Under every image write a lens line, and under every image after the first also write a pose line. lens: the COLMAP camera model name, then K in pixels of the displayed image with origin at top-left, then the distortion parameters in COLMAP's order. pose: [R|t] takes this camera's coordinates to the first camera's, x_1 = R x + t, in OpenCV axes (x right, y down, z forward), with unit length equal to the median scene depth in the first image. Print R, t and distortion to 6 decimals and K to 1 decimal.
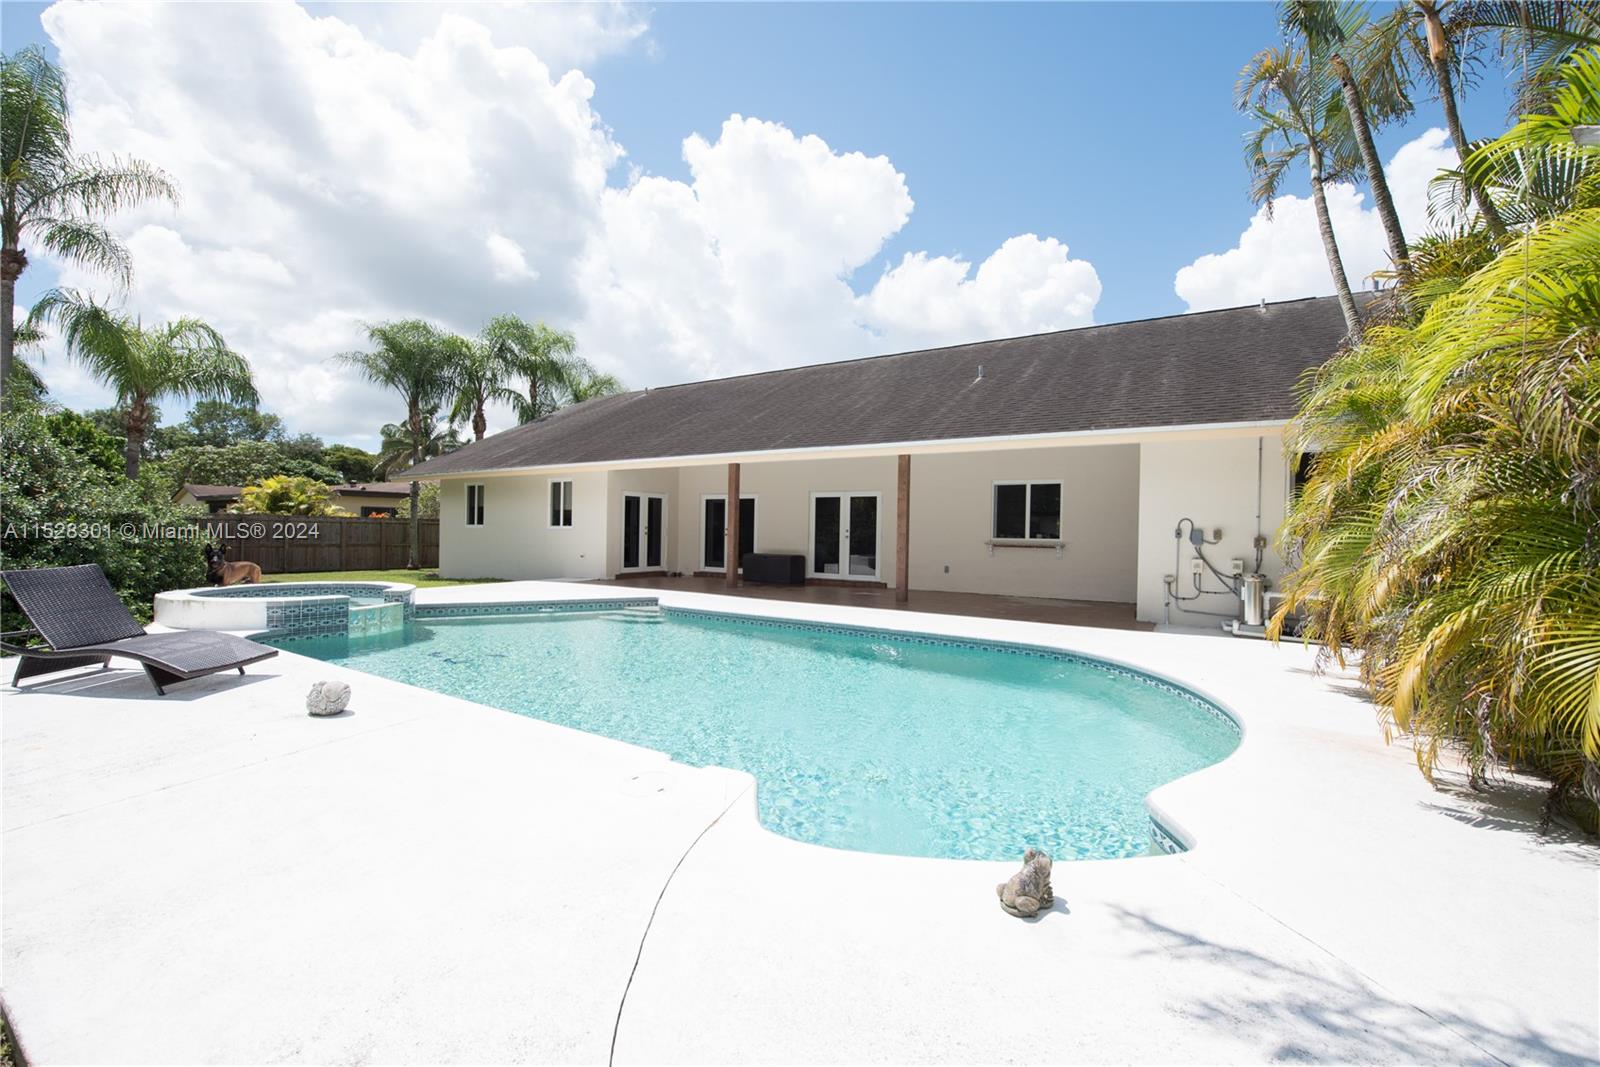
lens RADIAL K [[633.0, 0, 803.7], [0, 633.0, 535.1], [0, 0, 1]] dist [-0.021884, -0.000460]
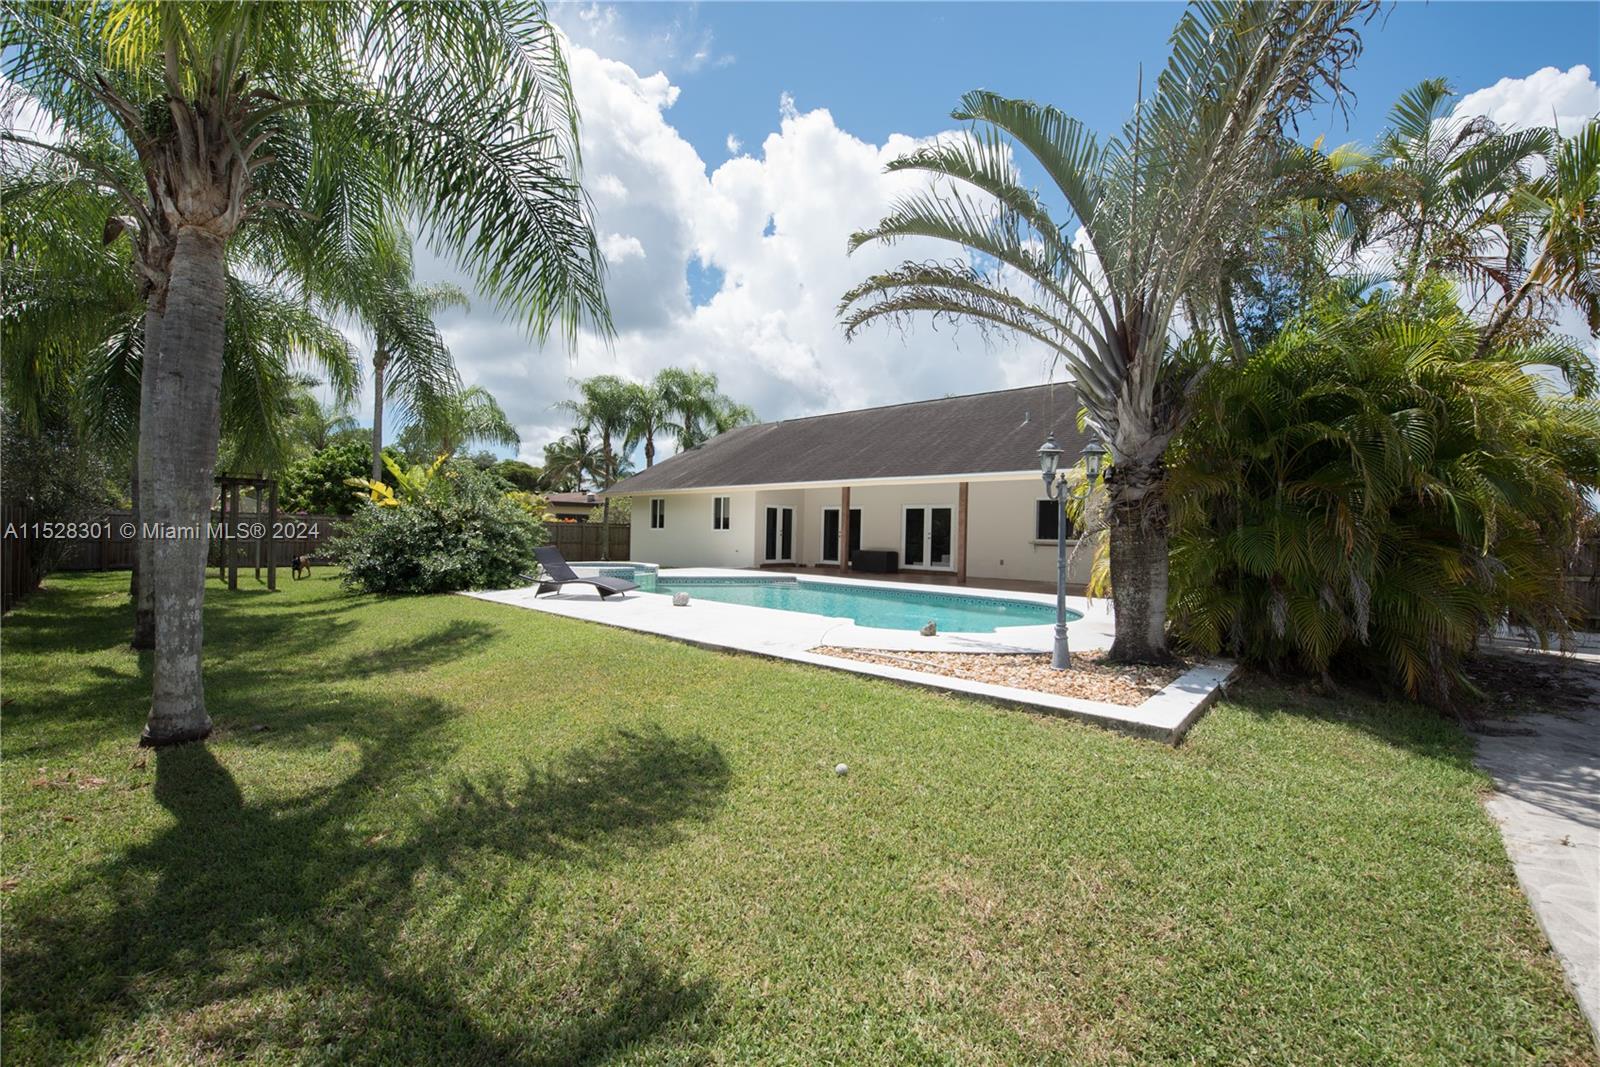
lens RADIAL K [[633.0, 0, 803.7], [0, 633.0, 535.1], [0, 0, 1]] dist [-0.021884, -0.000460]
pose [[0.985187, 0.004873, -0.171413, 0.031677], [-0.005865, 0.999969, -0.005282, 0.004444], [0.171382, 0.006209, 0.985185, -0.327808]]
